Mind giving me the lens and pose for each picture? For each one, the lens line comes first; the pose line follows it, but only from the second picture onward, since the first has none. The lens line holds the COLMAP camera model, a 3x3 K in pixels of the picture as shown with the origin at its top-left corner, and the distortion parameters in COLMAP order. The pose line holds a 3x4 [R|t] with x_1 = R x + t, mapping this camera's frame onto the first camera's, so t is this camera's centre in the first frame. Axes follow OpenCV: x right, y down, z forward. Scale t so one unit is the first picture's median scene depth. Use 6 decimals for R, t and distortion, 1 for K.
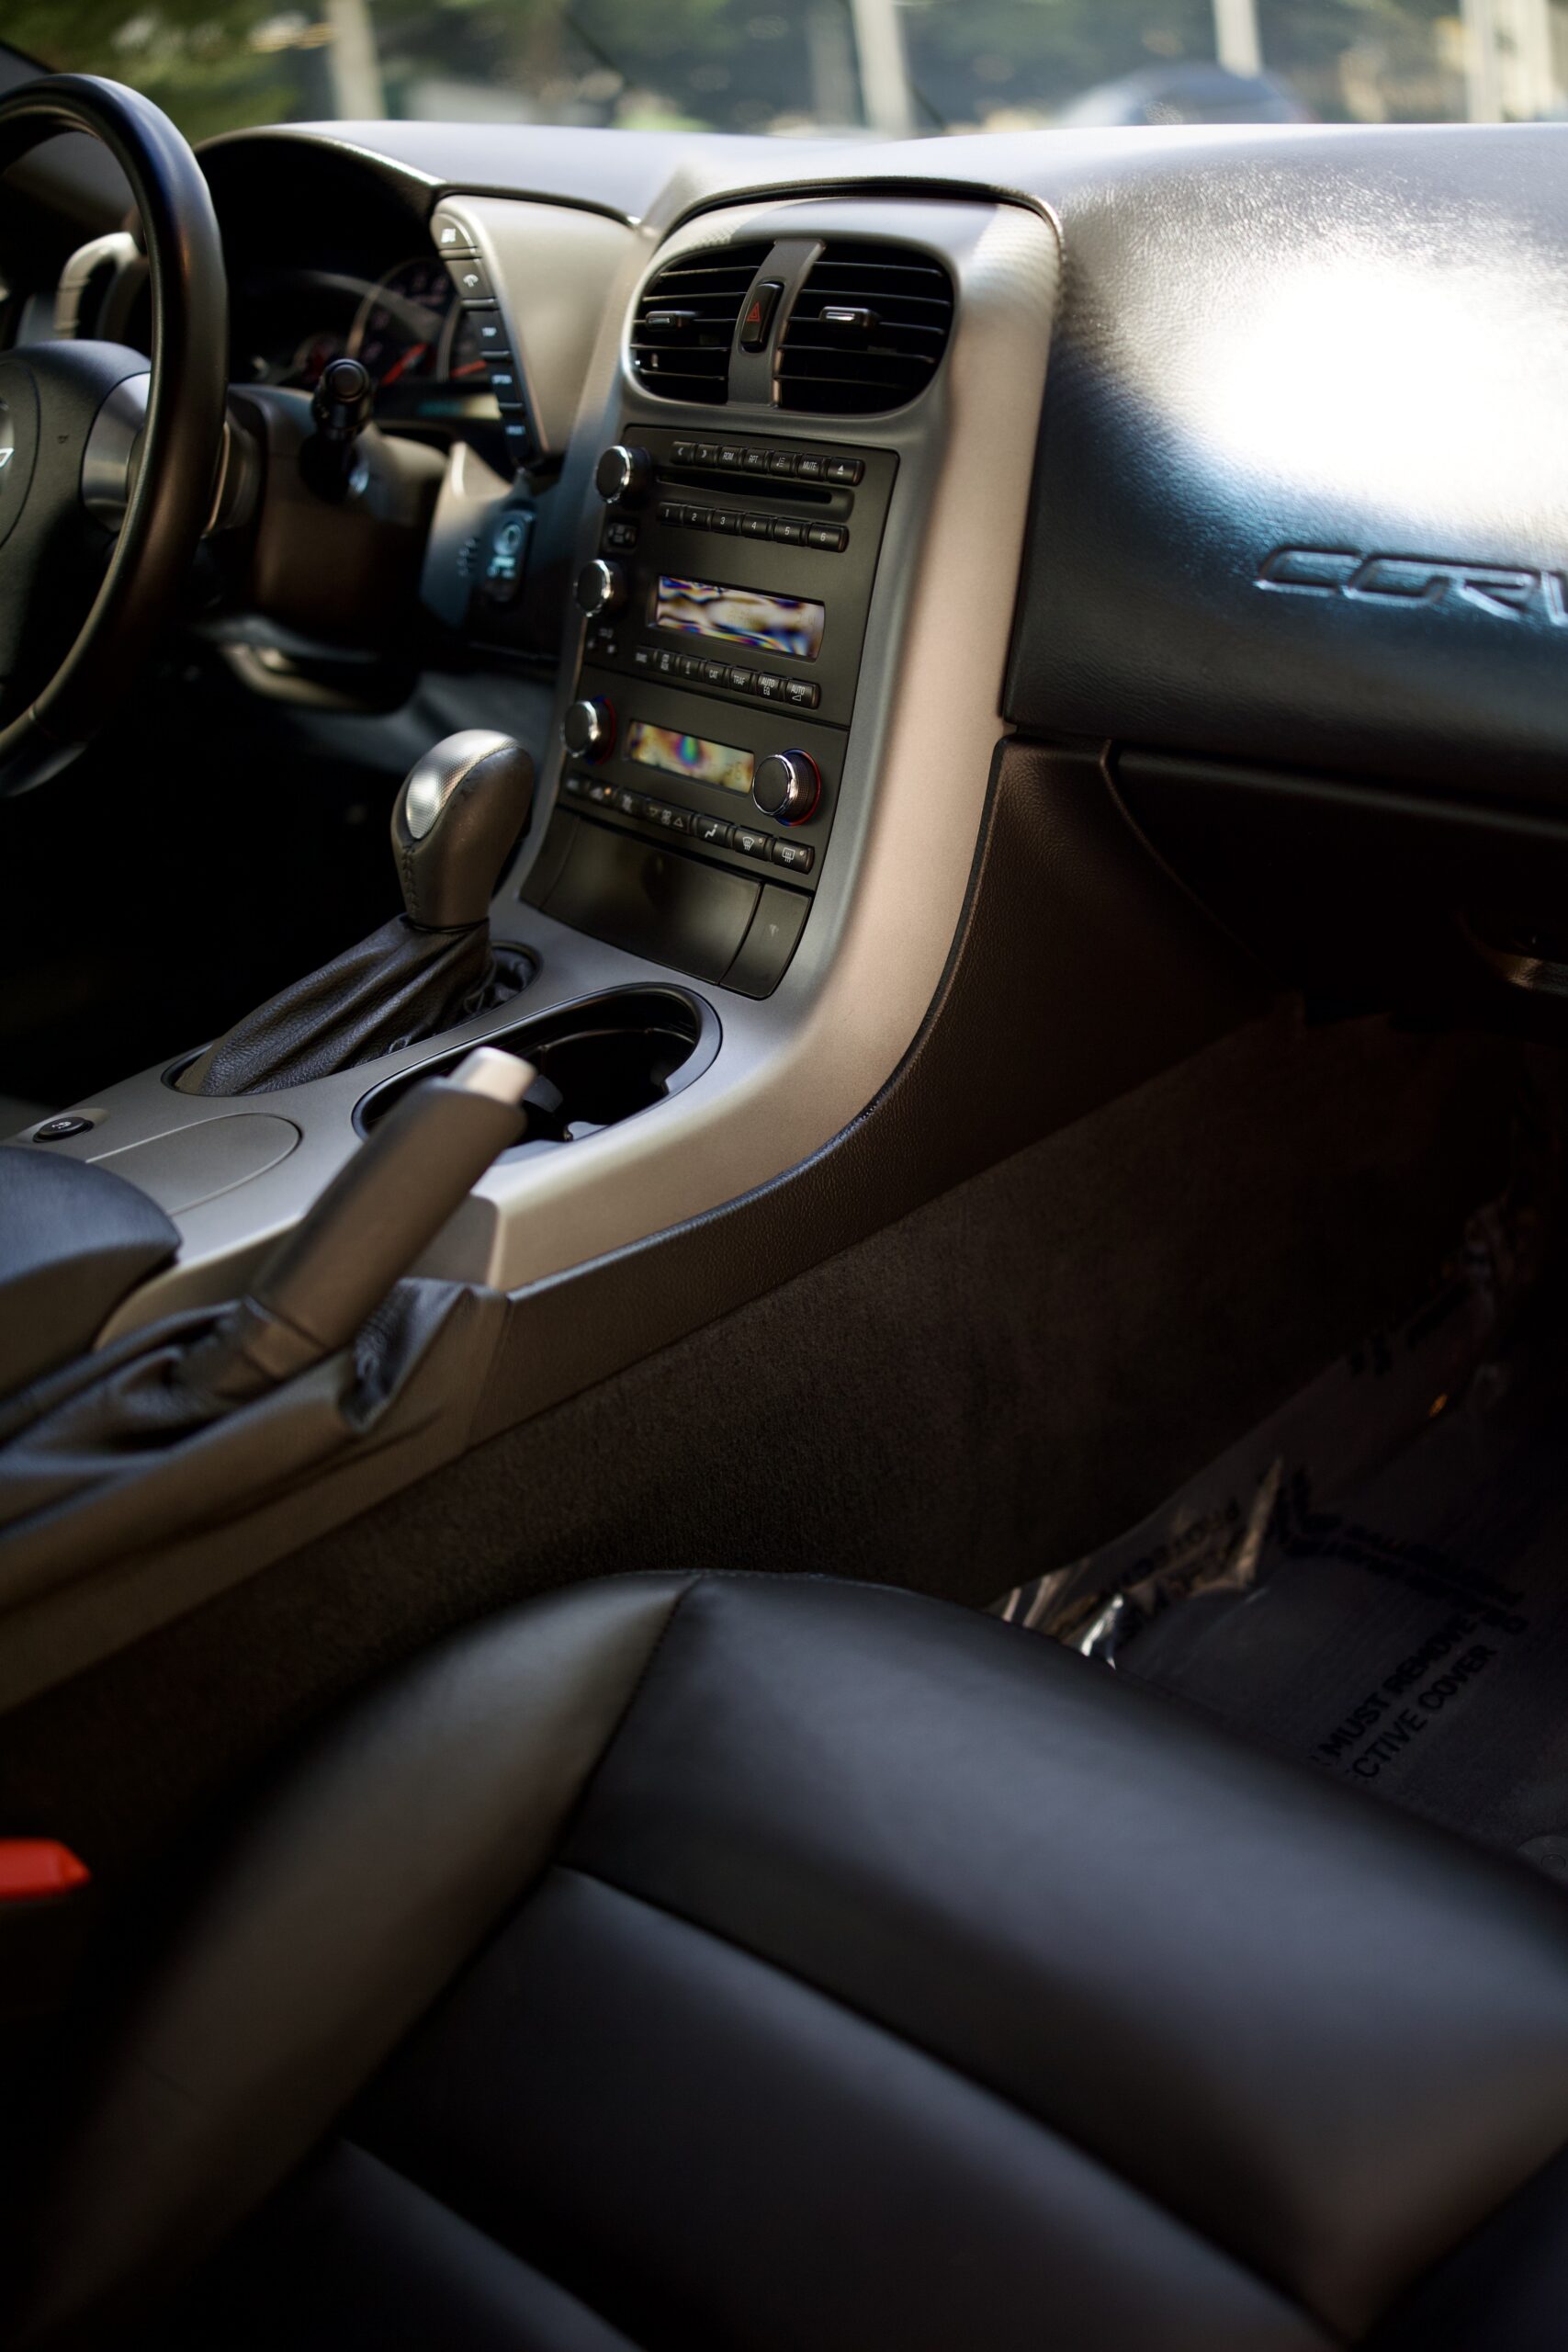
lens RADIAL K [[2242.7, 0, 784.0], [0, 2242.7, 1176.0], [0, 0, 1]] dist [-0.195116, 0.020225]
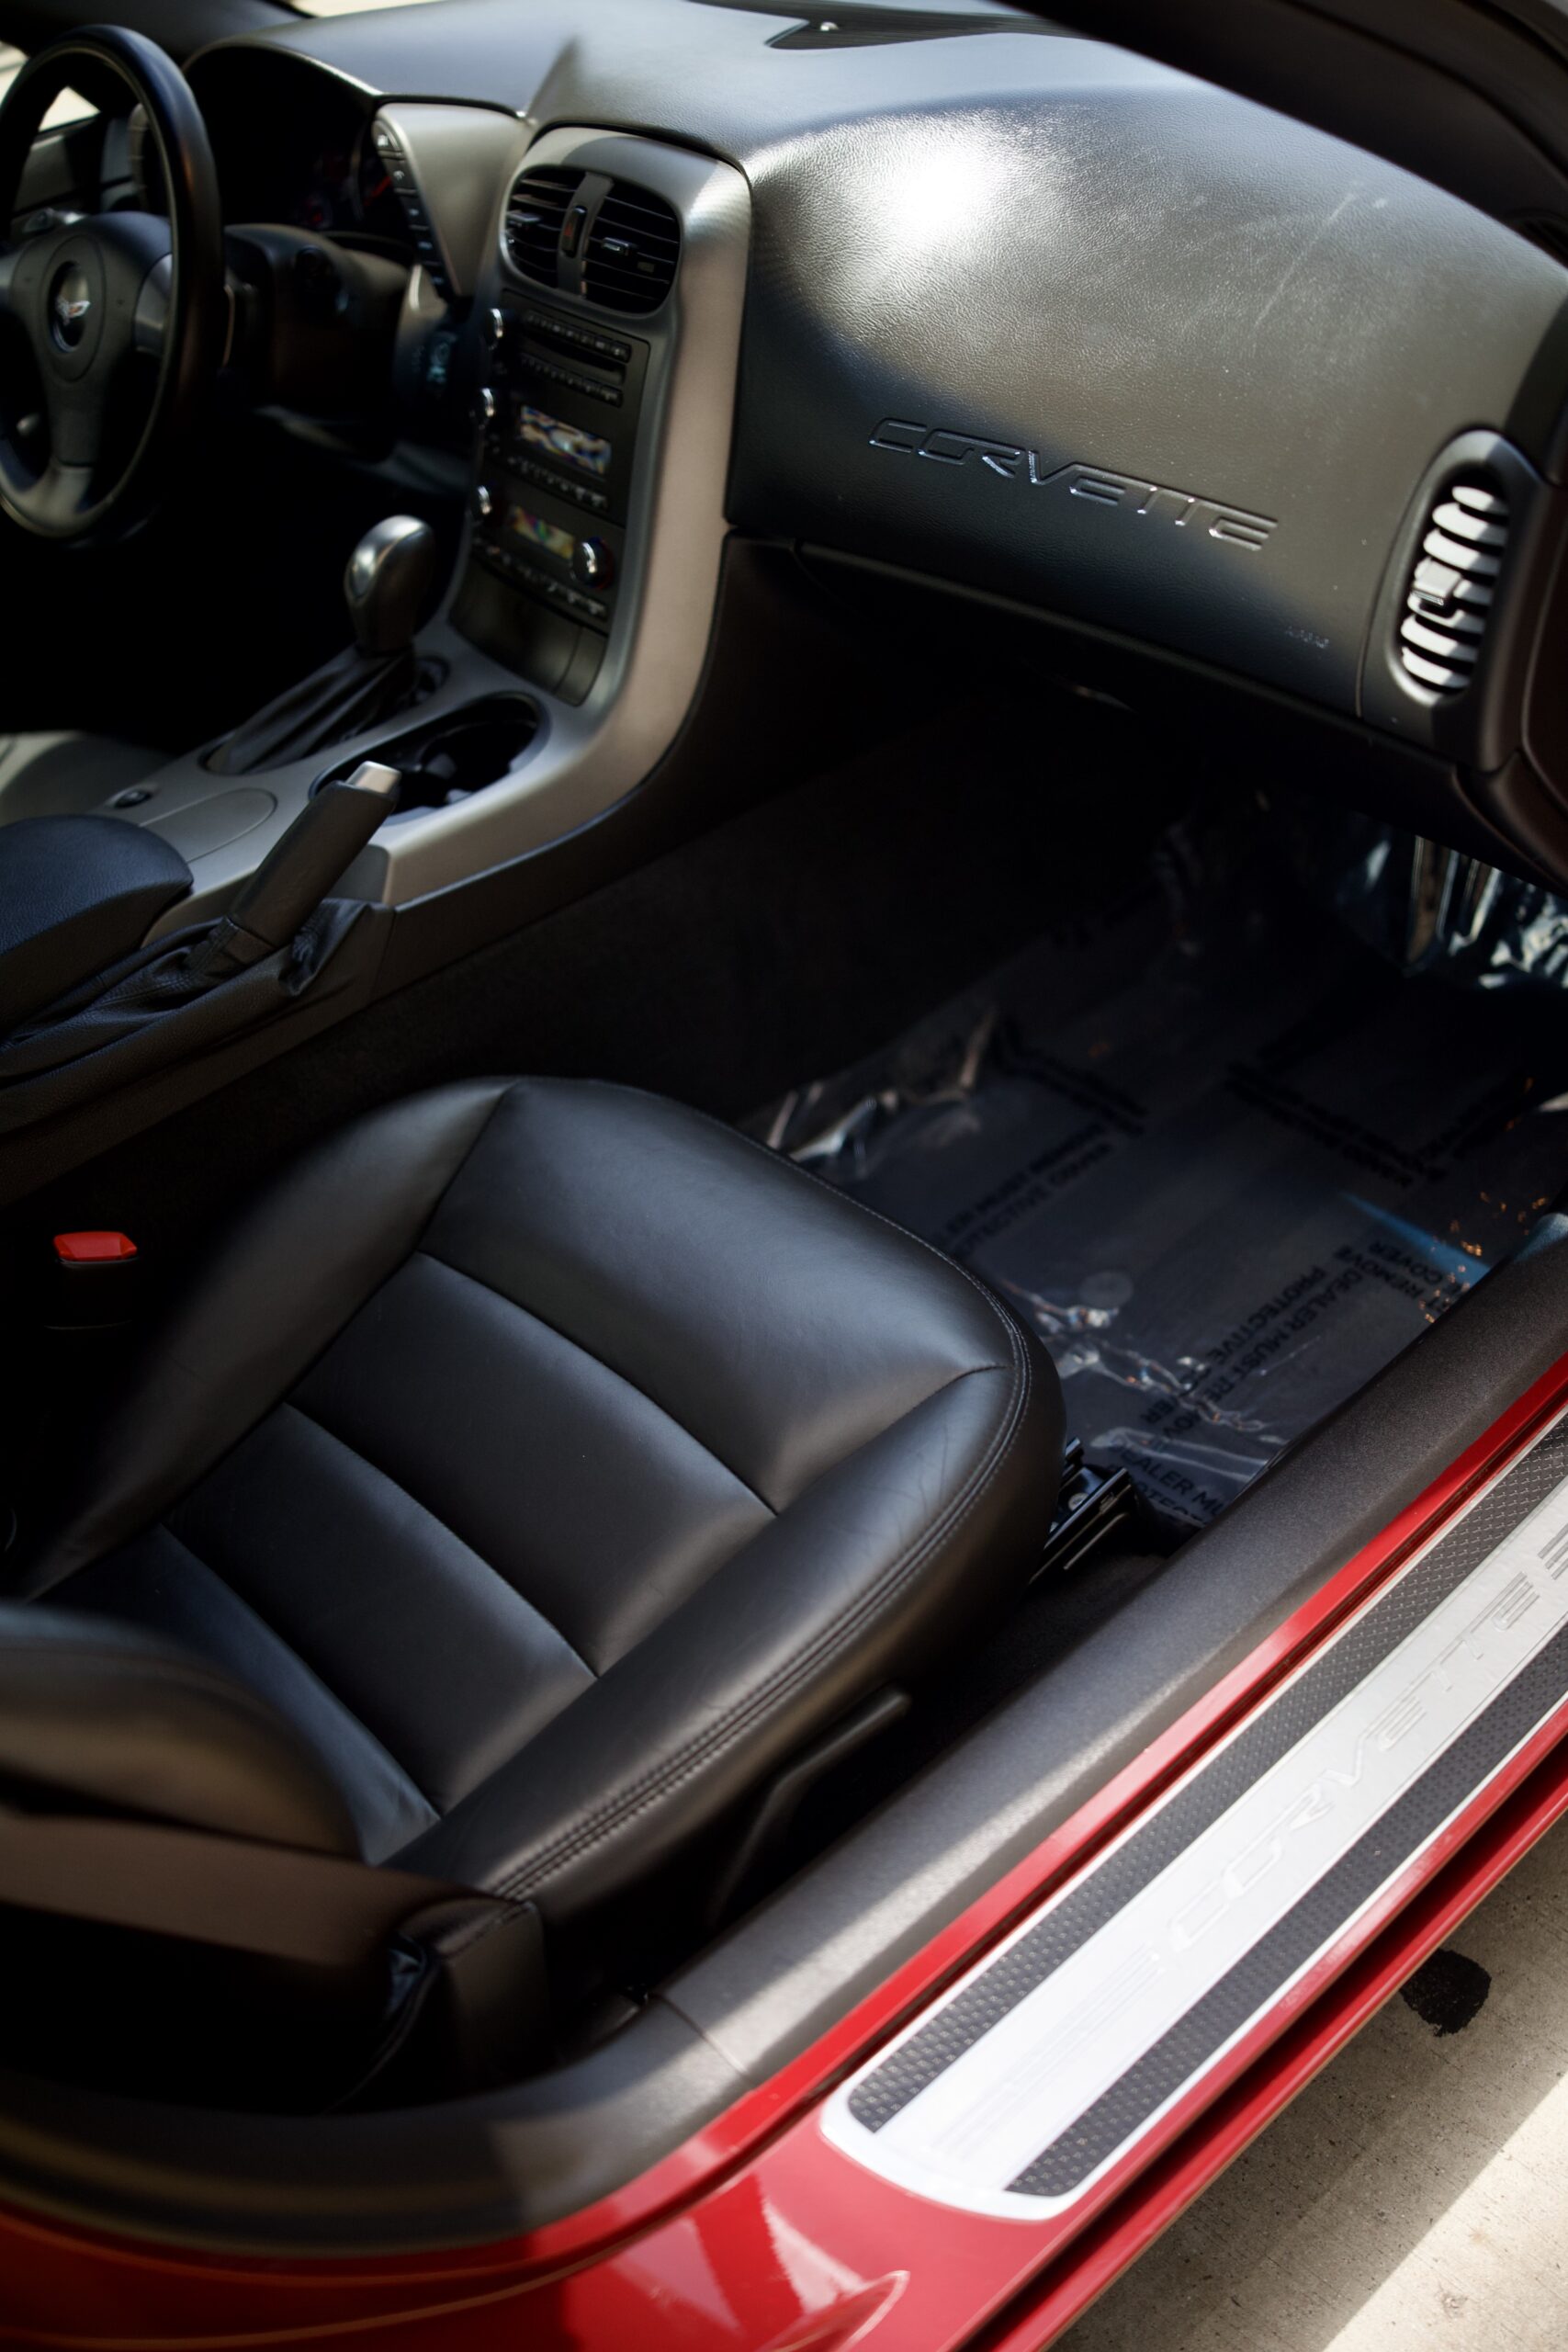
lens RADIAL K [[2242.7, 0, 784.0], [0, 2242.7, 1176.0], [0, 0, 1]] dist [-0.195116, 0.020225]
pose [[0.995774, 0.018889, -0.089868, 0.271496], [0.000990, 0.976352, 0.216185, -0.093338], [0.091827, -0.215361, 0.972208, -0.518675]]
